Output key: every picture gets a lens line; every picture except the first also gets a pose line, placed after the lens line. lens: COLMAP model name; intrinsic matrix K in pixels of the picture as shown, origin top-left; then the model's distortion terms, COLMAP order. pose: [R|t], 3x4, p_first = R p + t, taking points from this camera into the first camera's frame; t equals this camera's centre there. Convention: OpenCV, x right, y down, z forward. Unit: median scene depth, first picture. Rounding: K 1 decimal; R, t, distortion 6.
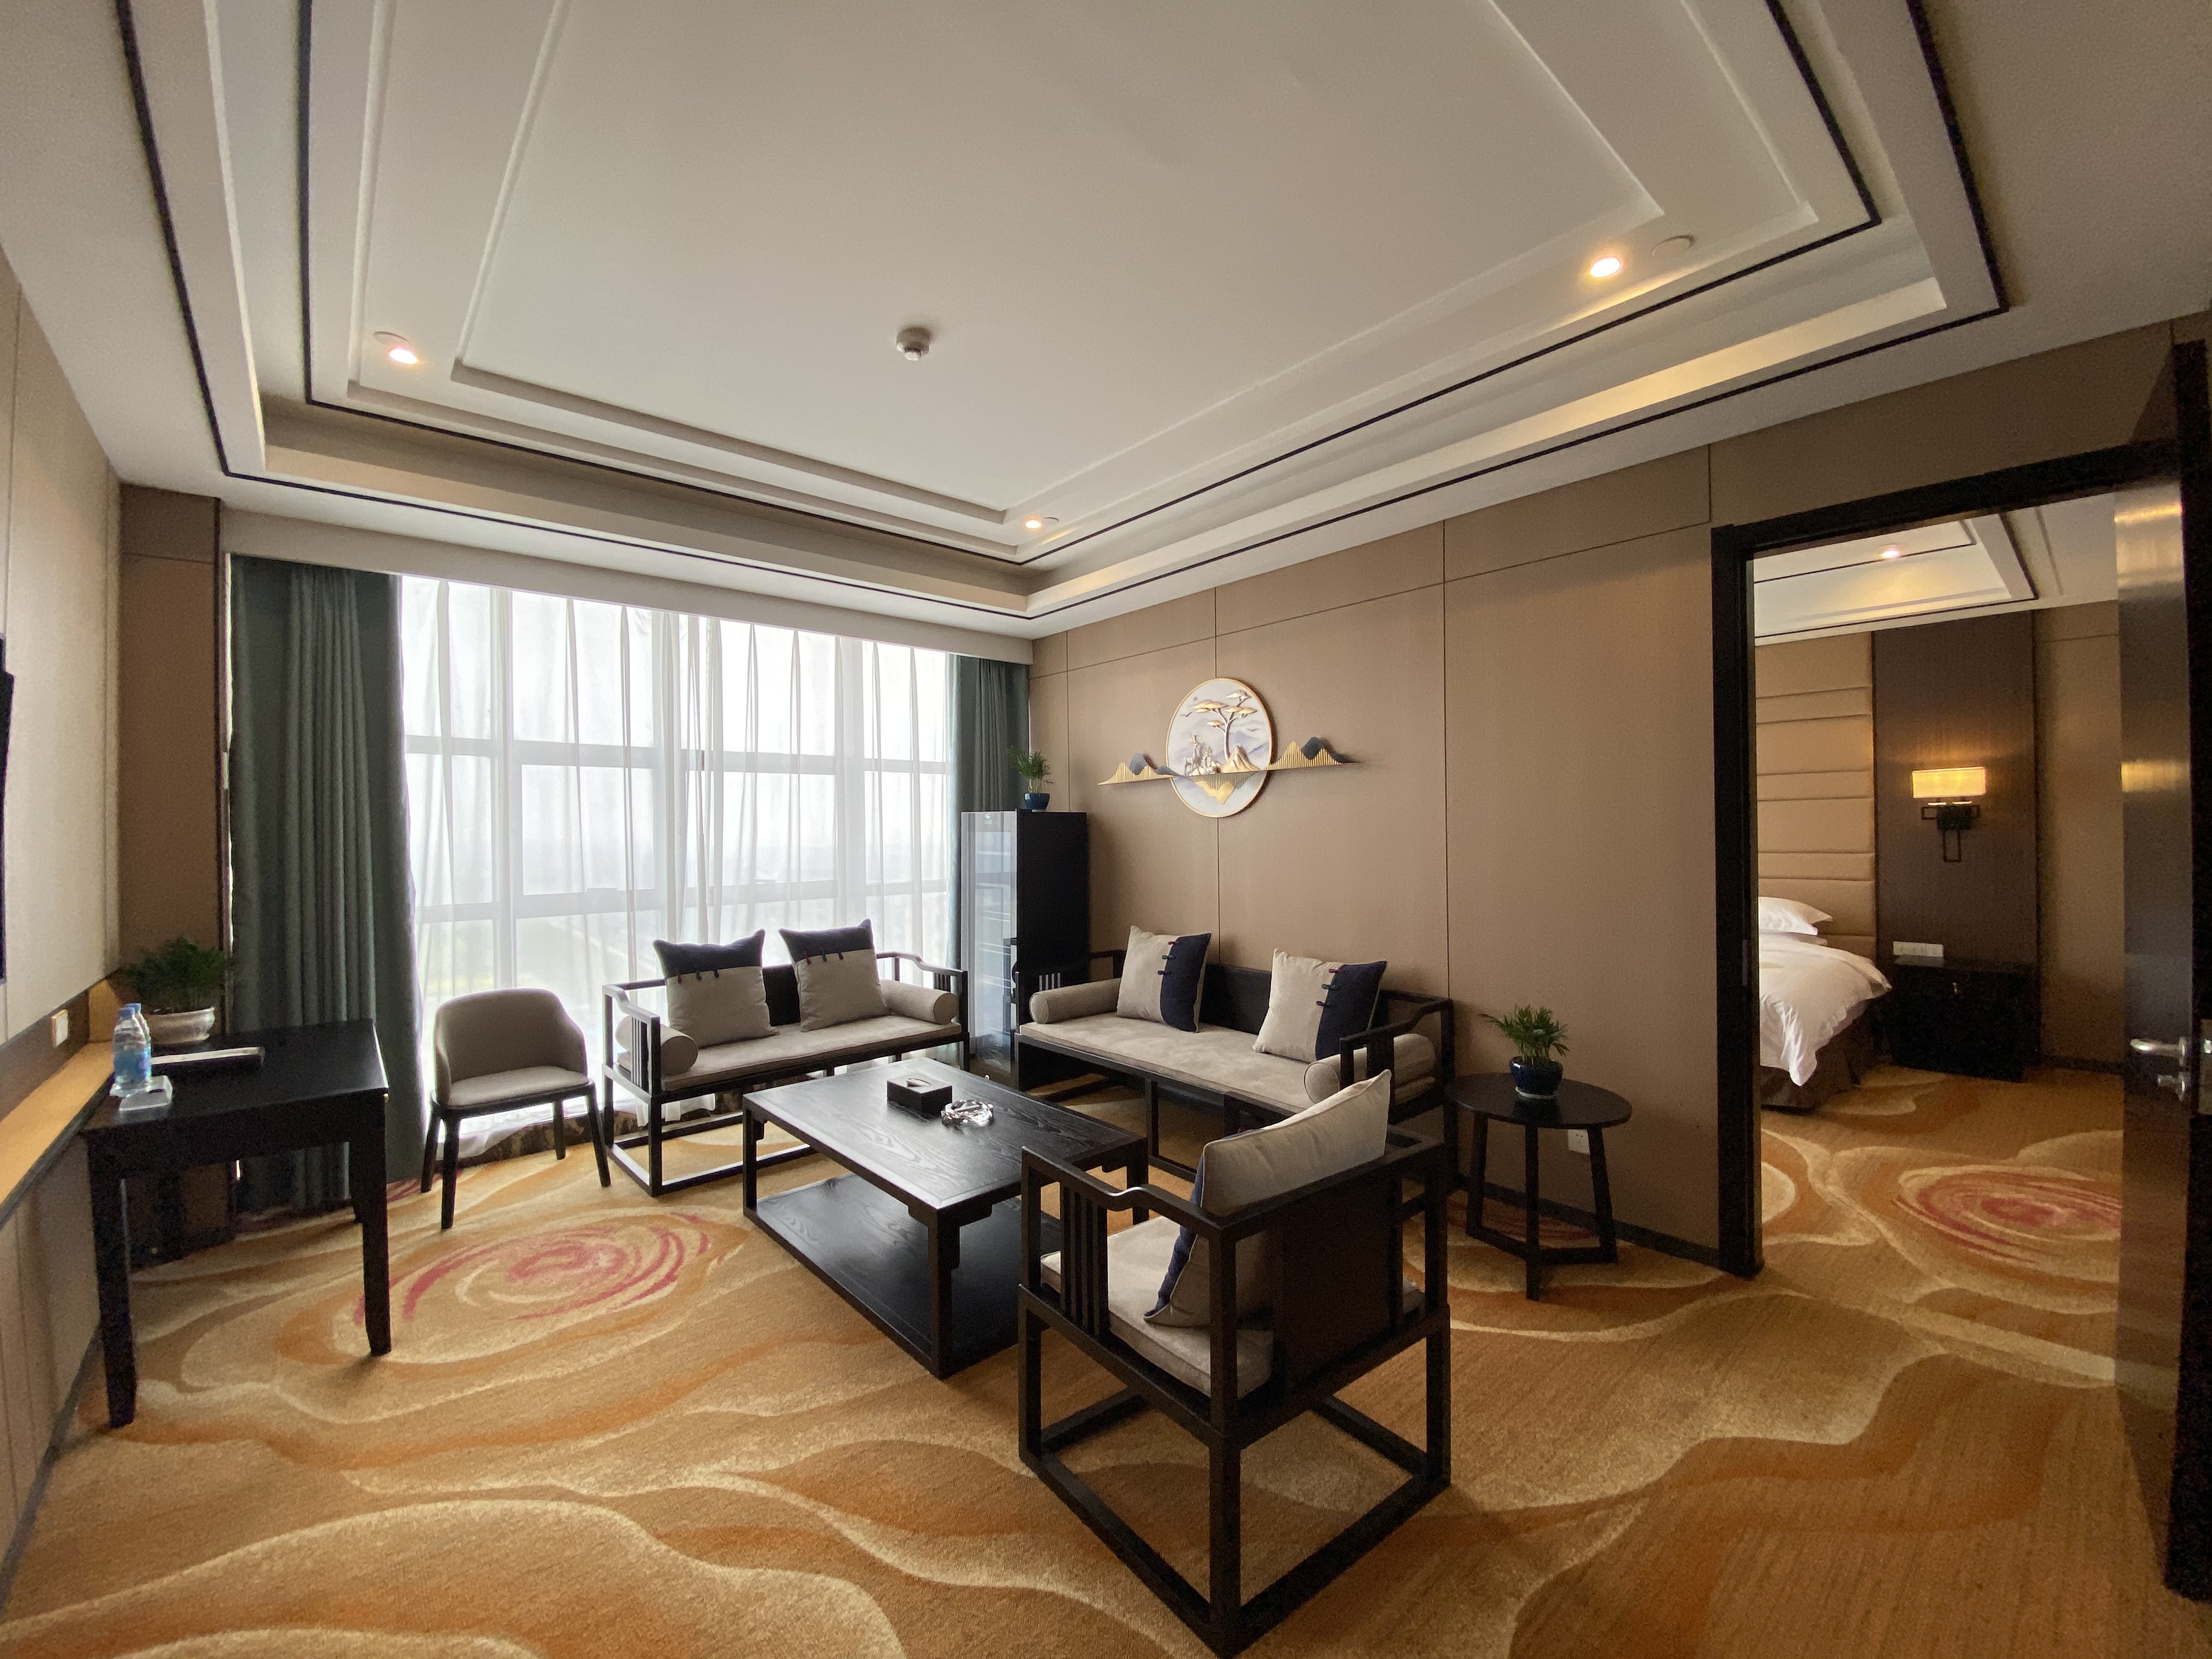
lens RADIAL K [[894.1, 0, 1106.0], [0, 894.1, 829.5], [0, 0, 1]] dist [0.035321, -0.021960]
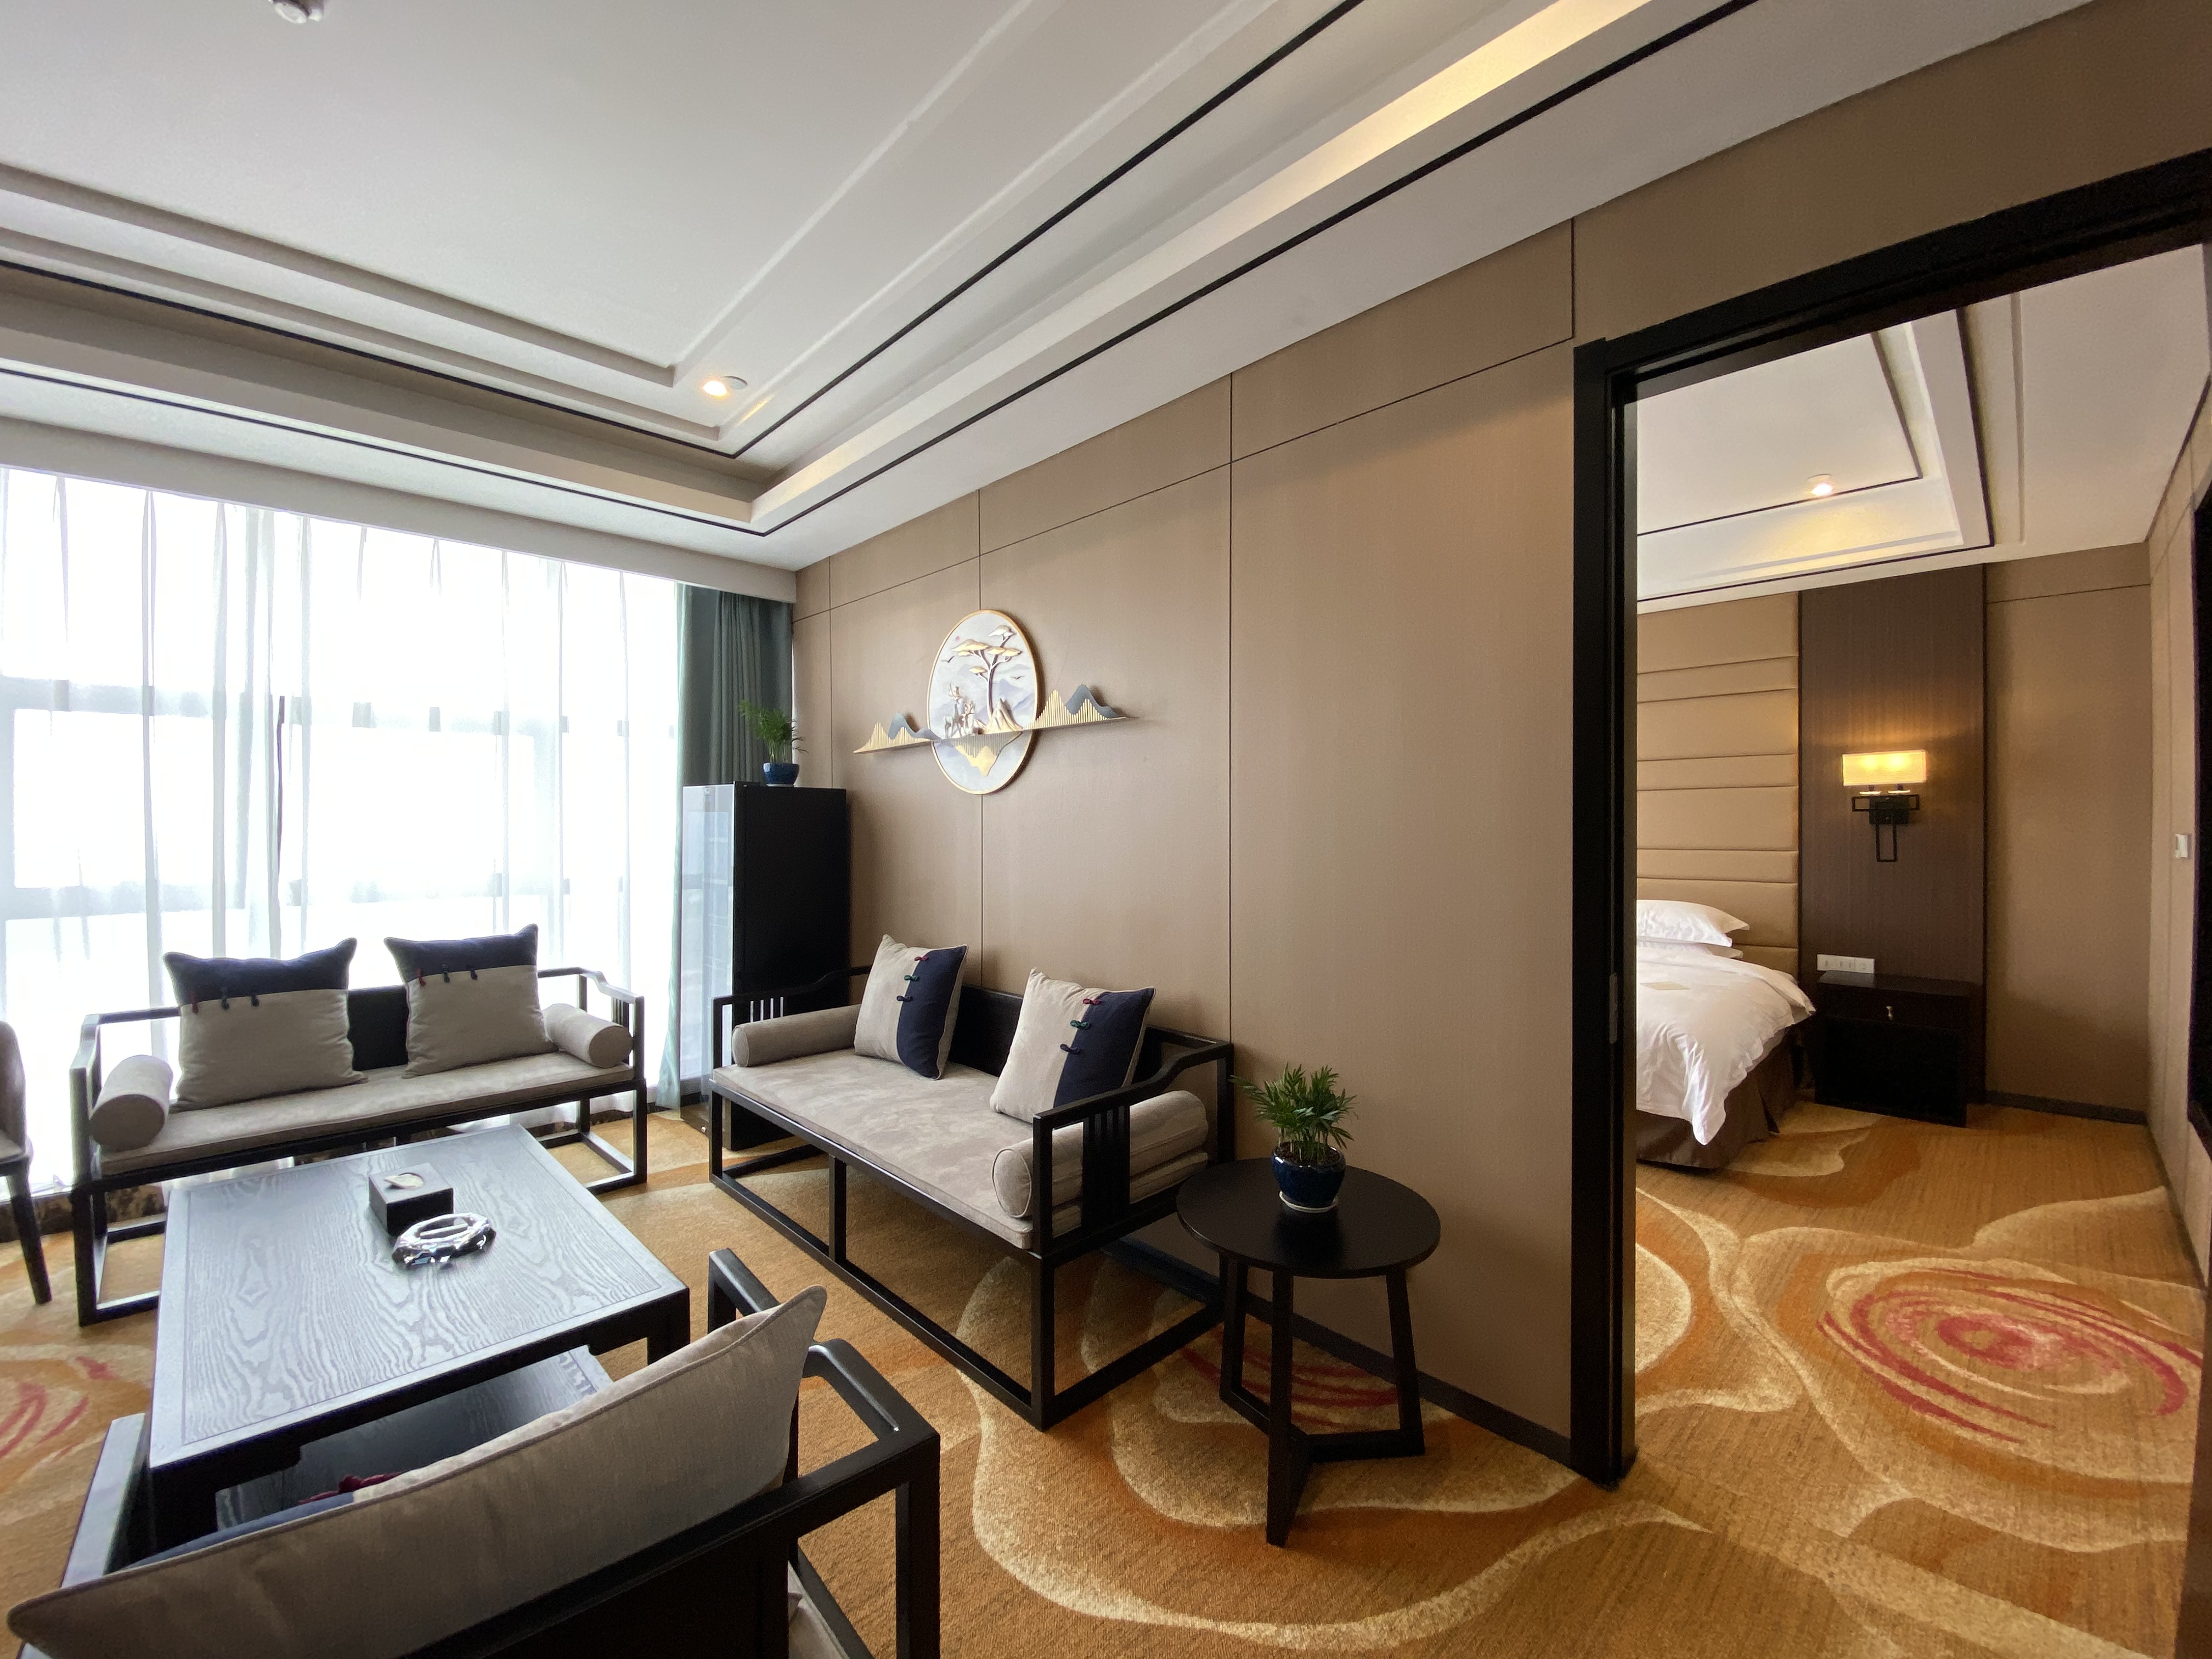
lens RADIAL K [[894.1, 0, 1106.0], [0, 894.1, 829.5], [0, 0, 1]] dist [0.035321, -0.021960]
pose [[0.998526, 0.011207, 0.053111, 0.216940], [-0.011401, 0.999929, 0.003351, 0.015063], [-0.053070, -0.003952, 0.998583, 0.261601]]
